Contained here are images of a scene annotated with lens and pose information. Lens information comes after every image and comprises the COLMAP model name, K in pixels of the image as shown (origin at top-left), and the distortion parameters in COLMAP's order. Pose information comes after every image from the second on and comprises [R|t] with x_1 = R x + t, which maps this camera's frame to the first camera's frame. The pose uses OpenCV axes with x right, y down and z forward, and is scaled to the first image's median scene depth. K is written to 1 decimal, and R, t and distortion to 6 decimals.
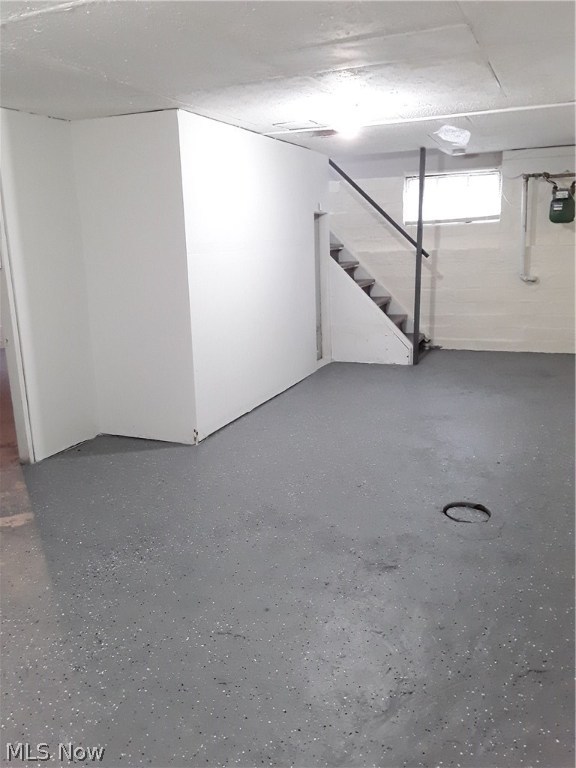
lens RADIAL K [[613.8, 0, 285.2], [0, 613.8, 375.2], [0, 0, 1]] dist [0.128329, -0.208986]
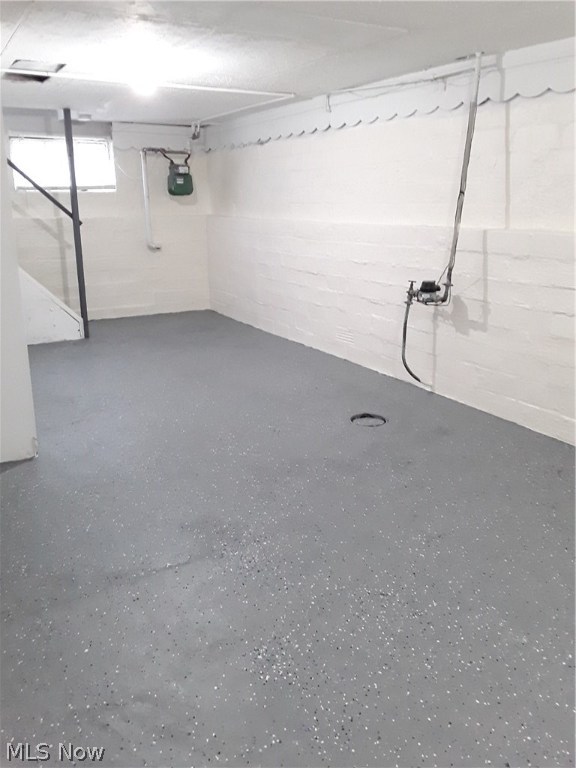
lens RADIAL K [[613.8, 0, 285.2], [0, 613.8, 375.2], [0, 0, 1]] dist [0.128329, -0.208986]
pose [[0.616937, -0.189159, 0.763942, -0.347050], [0.160221, 0.980545, 0.113403, -0.019739], [-0.770531, 0.052437, 0.635242, 0.145742]]
